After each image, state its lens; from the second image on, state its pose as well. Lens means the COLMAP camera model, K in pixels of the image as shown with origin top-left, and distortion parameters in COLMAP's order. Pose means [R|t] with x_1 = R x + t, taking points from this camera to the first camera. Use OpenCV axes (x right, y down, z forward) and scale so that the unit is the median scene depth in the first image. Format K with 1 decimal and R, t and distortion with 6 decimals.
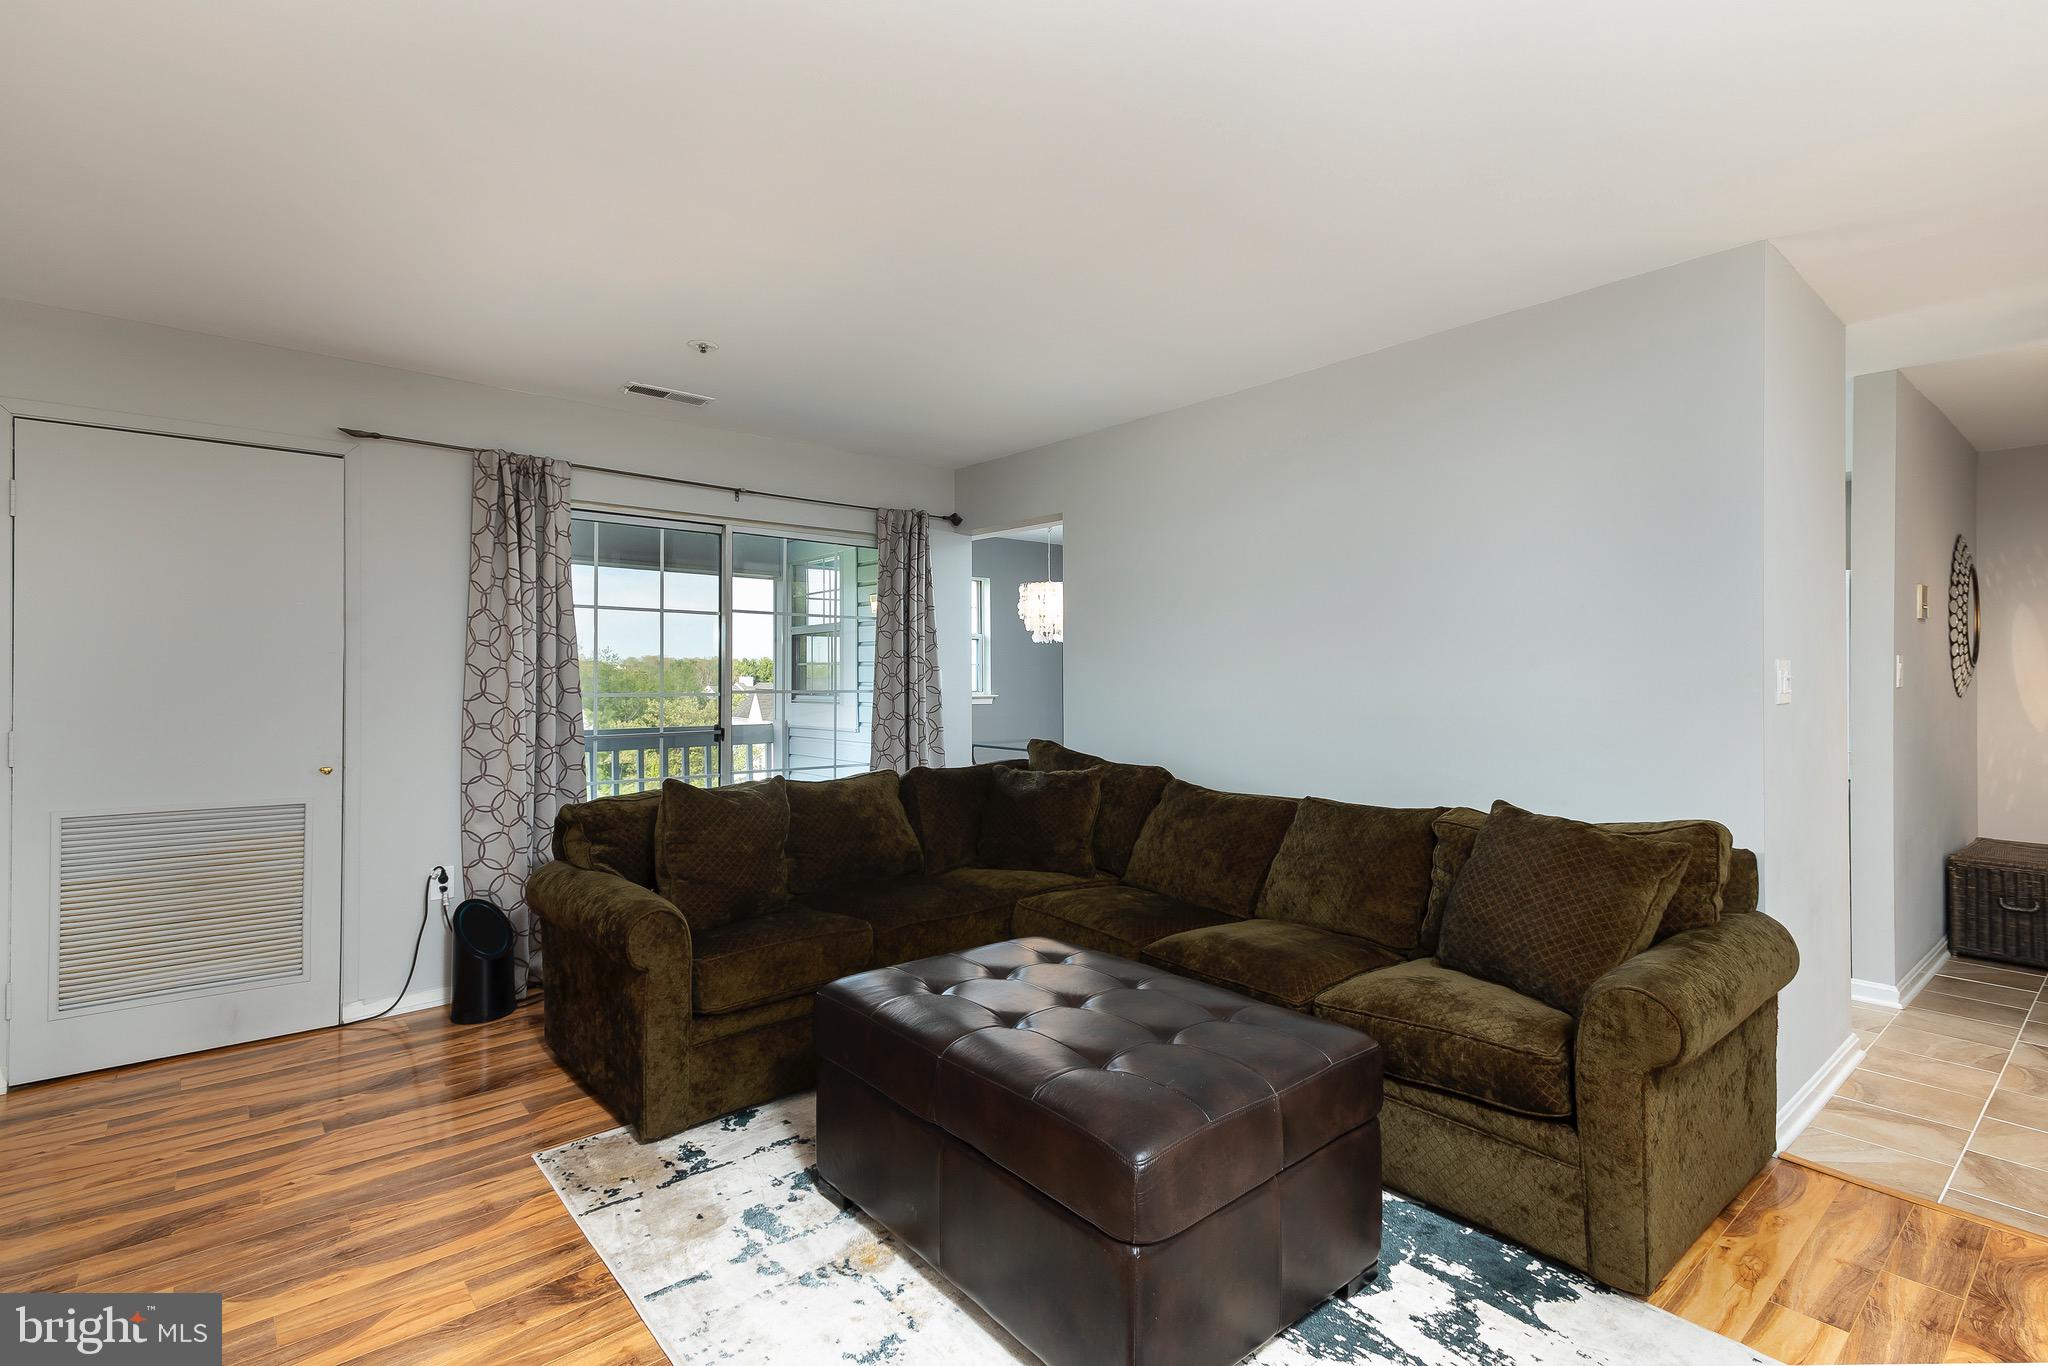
lens RADIAL K [[956.9, 0, 1033.5], [0, 956.9, 674.5], [0, 0, 1]] dist [0.016374, -0.000601]
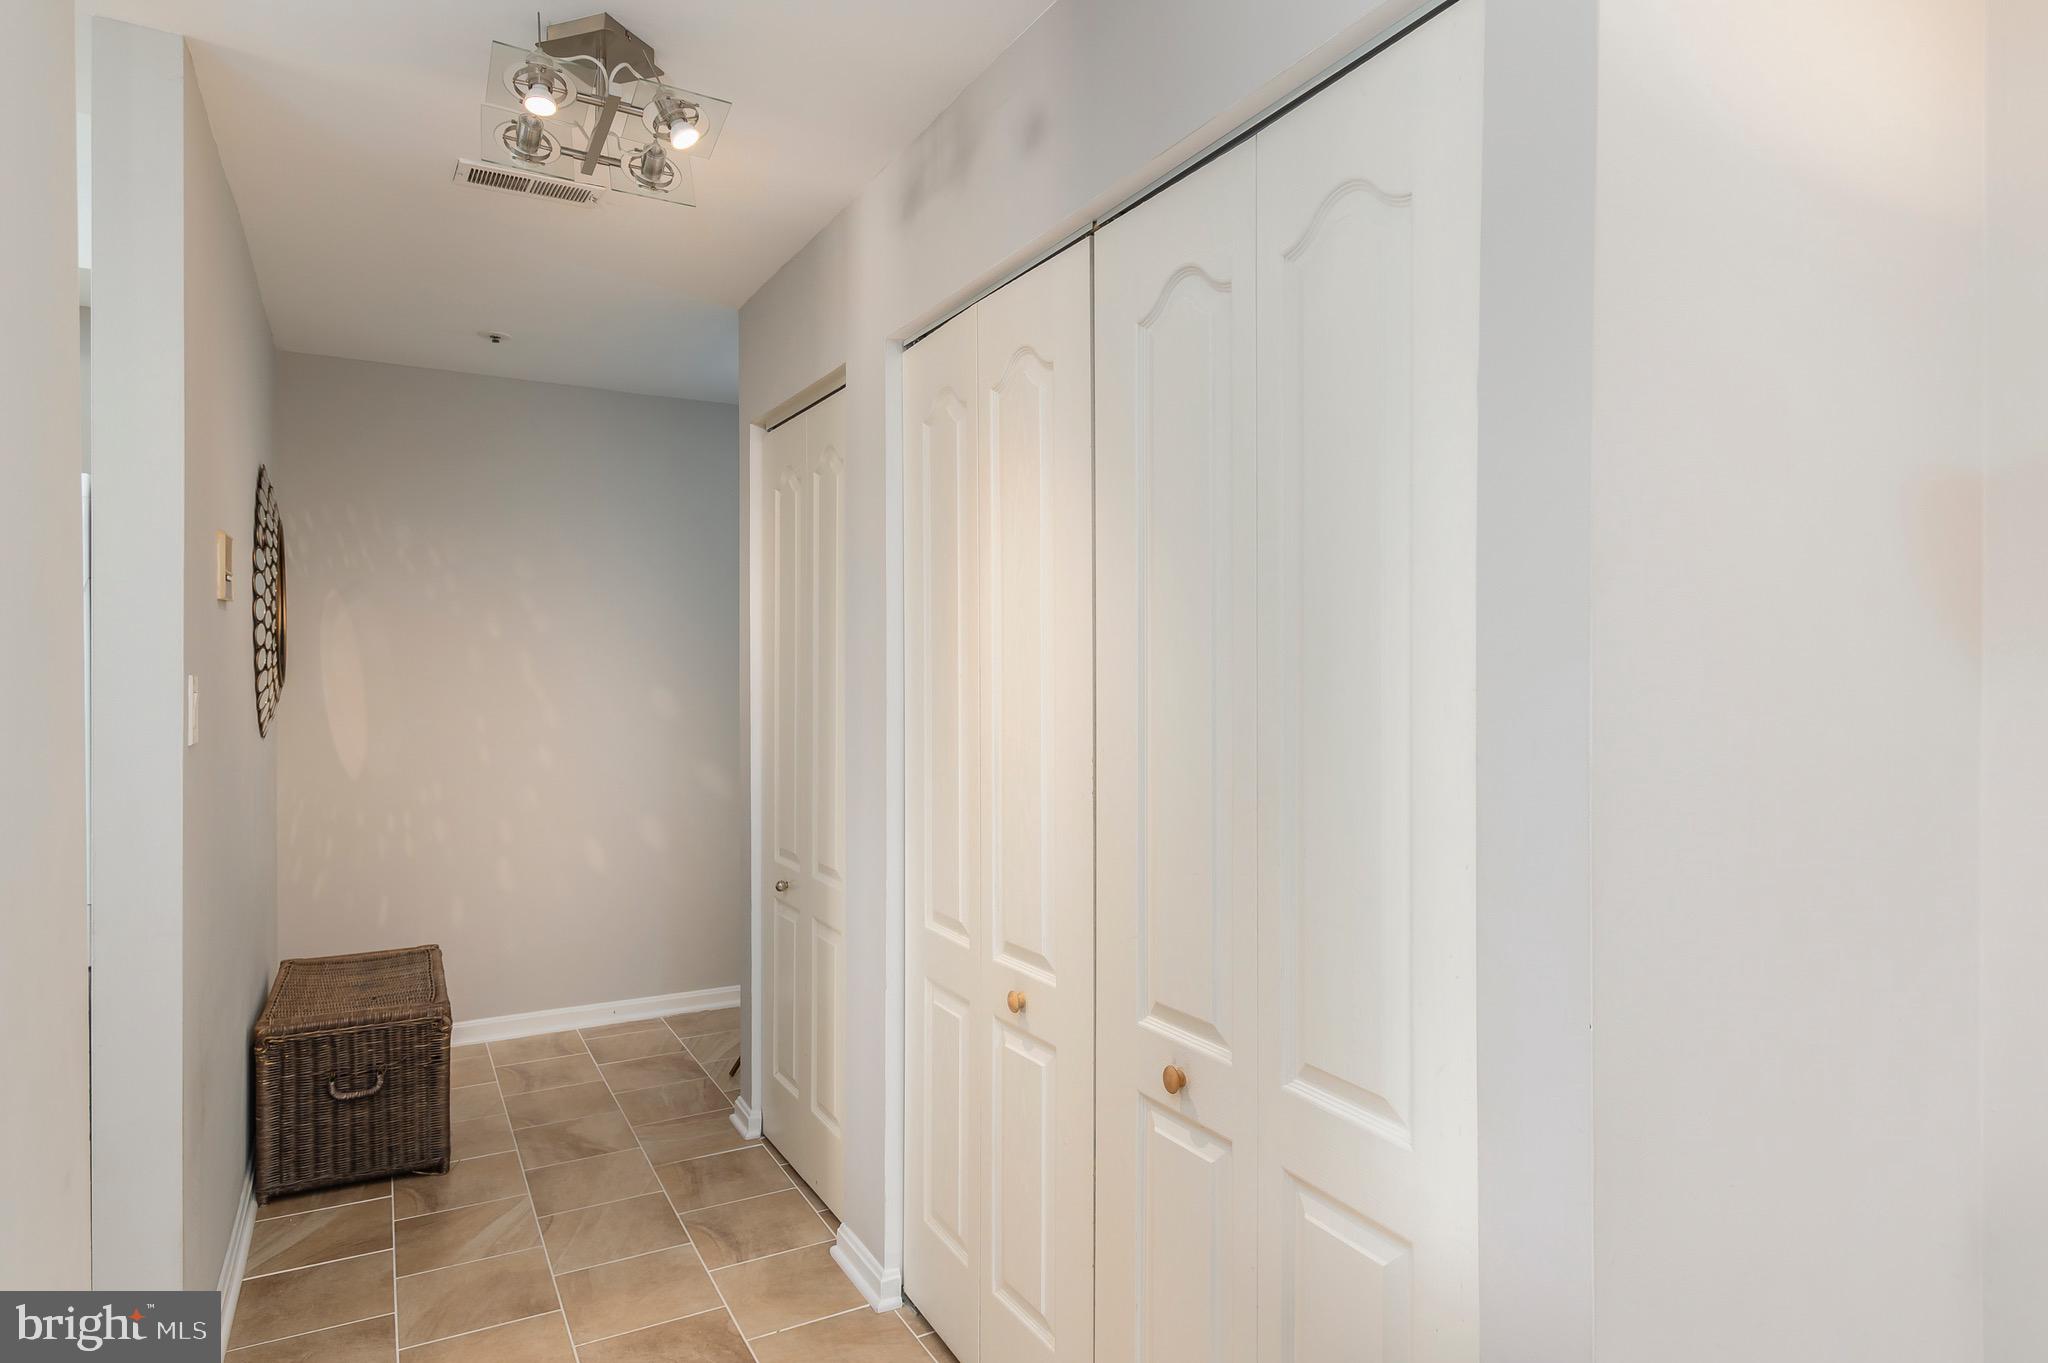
lens RADIAL K [[1173.3, 0, 1026.9], [0, 1173.3, 677.4], [0, 0, 1]] dist [0.000438, -0.000485]
pose [[0.192960, -0.001807, 0.981205, 0.365880], [-0.002673, 0.999994, 0.002368, -0.018242], [-0.981203, -0.003079, 0.192954, 0.434577]]
